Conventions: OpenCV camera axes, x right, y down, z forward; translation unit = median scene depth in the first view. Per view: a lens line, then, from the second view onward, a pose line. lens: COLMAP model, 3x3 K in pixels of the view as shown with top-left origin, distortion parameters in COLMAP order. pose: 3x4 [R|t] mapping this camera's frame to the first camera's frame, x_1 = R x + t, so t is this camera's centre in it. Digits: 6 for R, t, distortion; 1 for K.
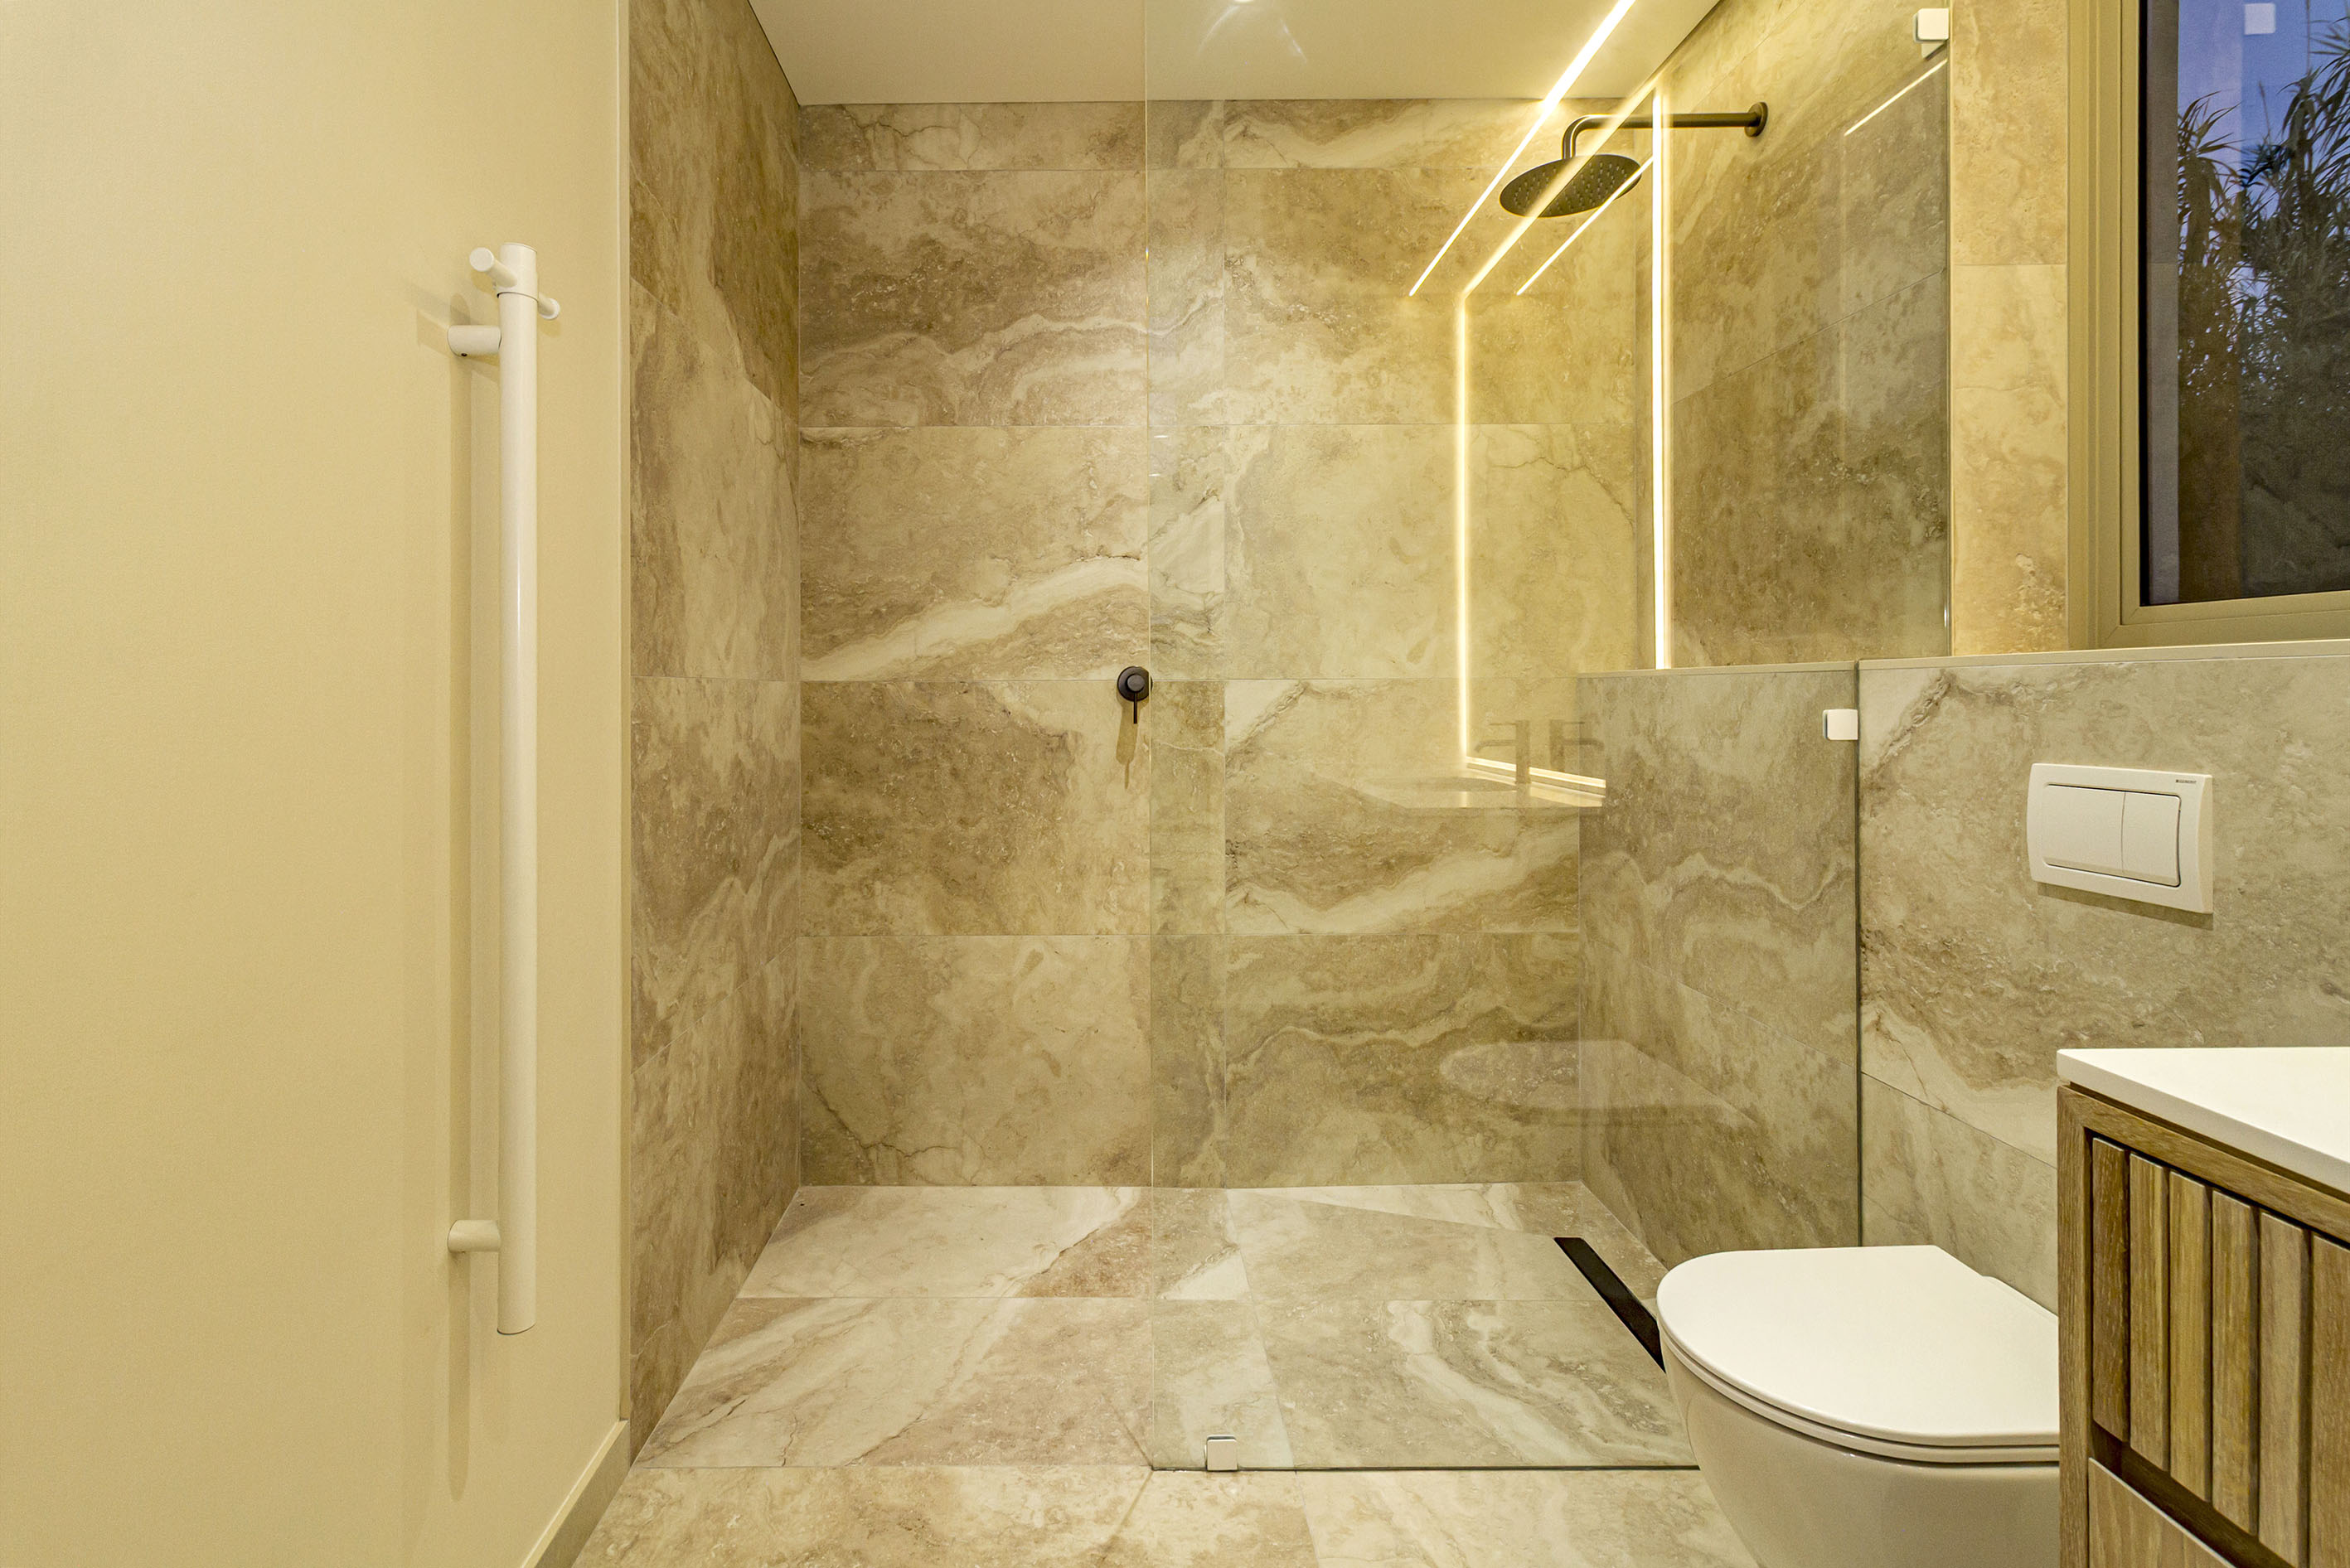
lens RADIAL K [[1138.9, 0, 1087.2], [0, 1138.9, 703.0], [0, 0, 1]] dist [0.000557, 0.001178]
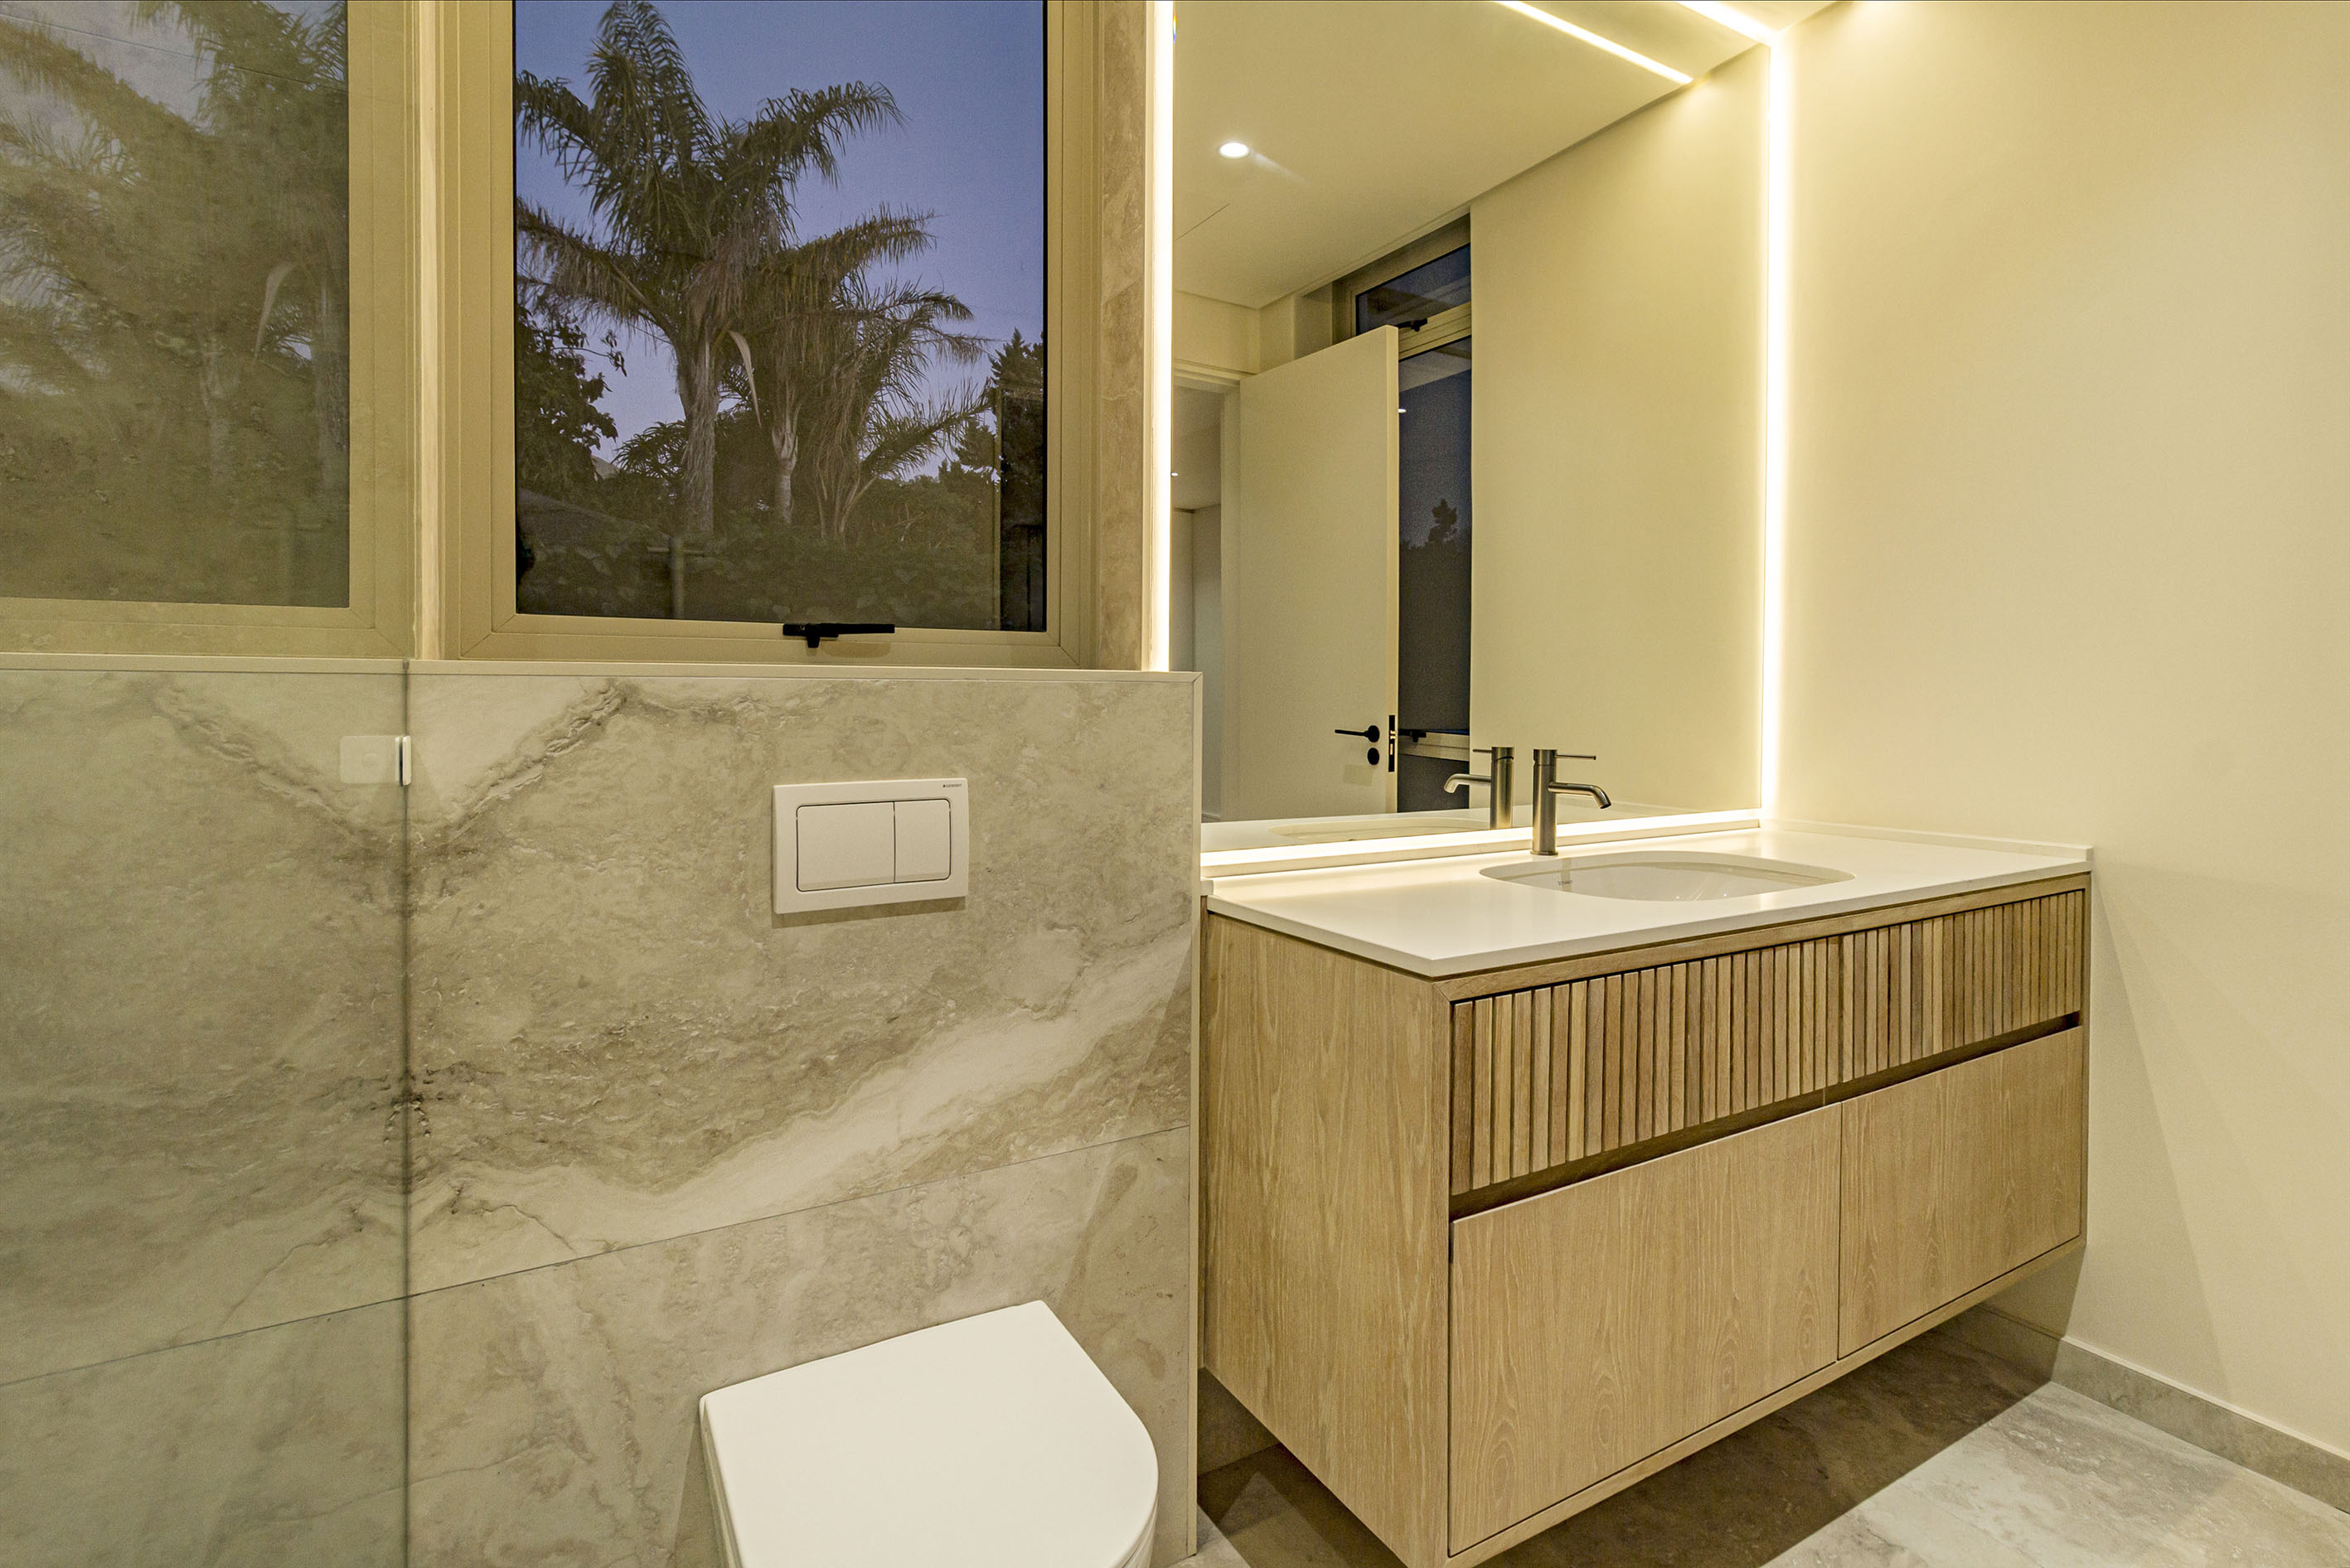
lens RADIAL K [[1125.8, 0, 1182.7], [0, 1125.8, 725.7], [0, 0, 1]] dist [-0.001424, 0.000160]
pose [[-0.507331, -0.007866, 0.861715, -0.057757], [0.011937, 0.999798, 0.016154, -0.003132], [-0.861669, 0.018482, -0.507135, 0.596676]]
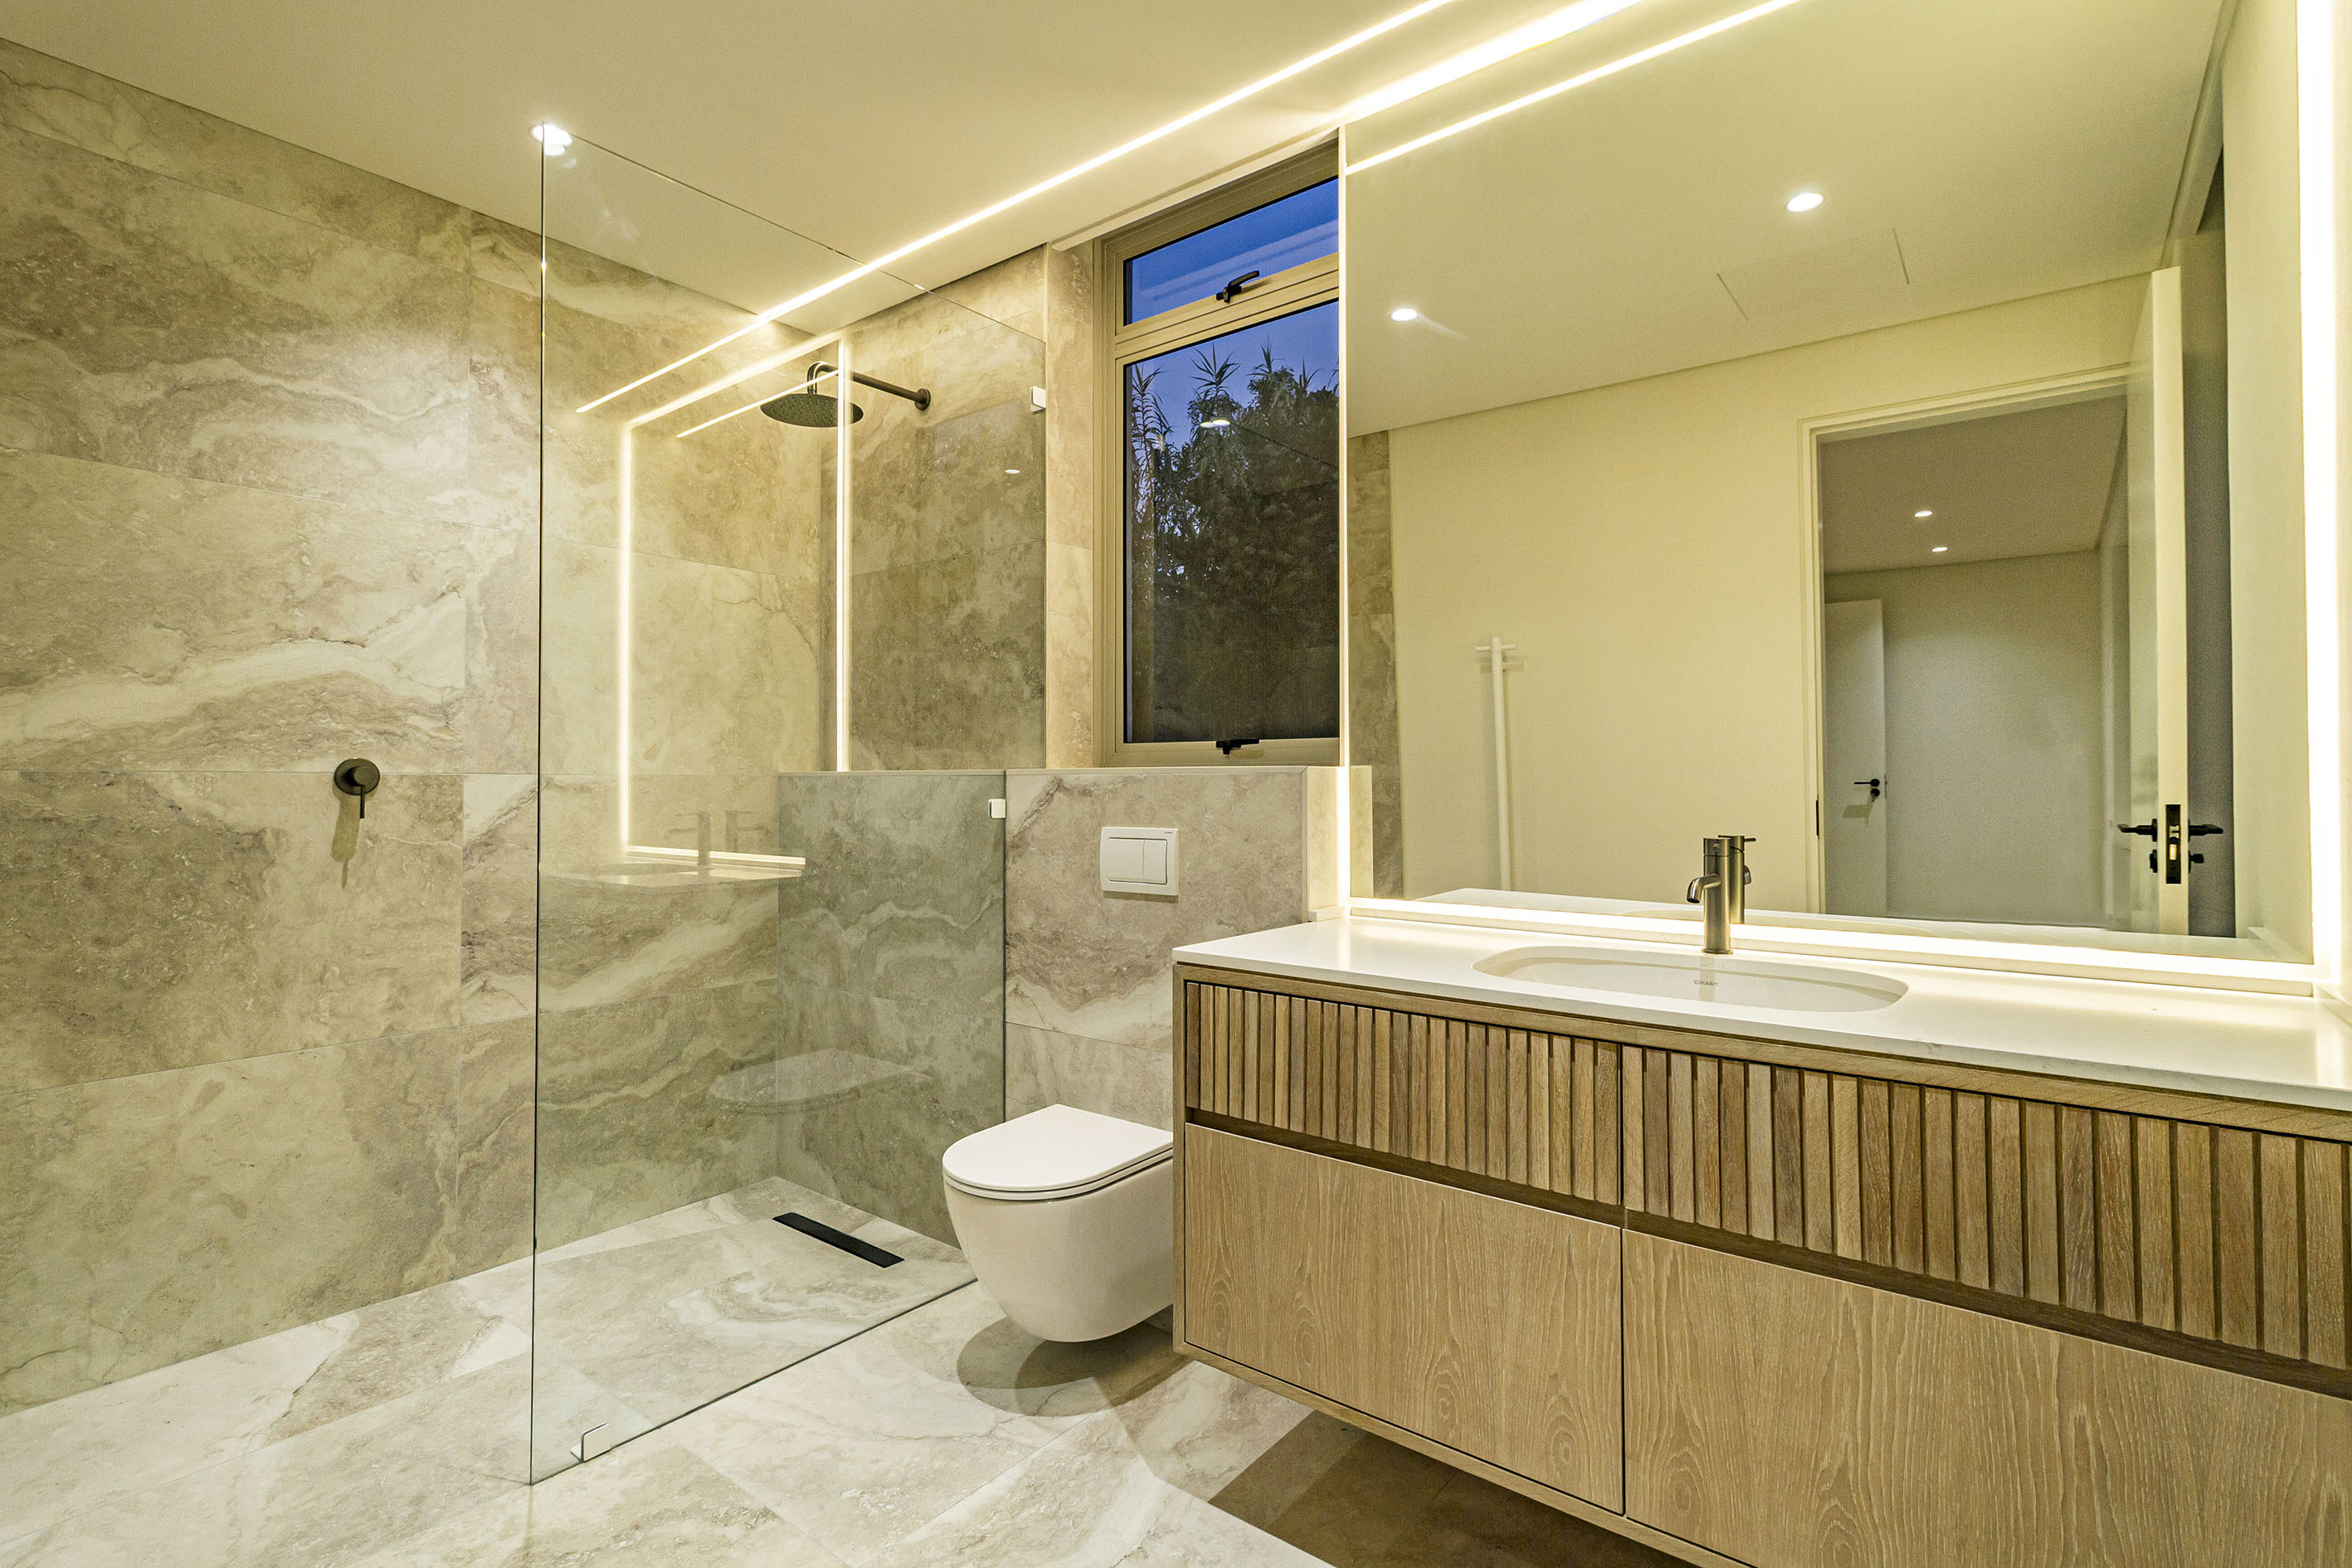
lens RADIAL K [[1101.1, 0, 1176.0], [0, 1101.1, 784.0], [0, 0, 1]] dist [0.000373, 0.001155]
pose [[0.620313, 0.006466, 0.784327, -0.257801], [0.002470, 0.999945, -0.010197, 0.000313], [-0.784350, 0.008262, 0.620263, -0.107463]]
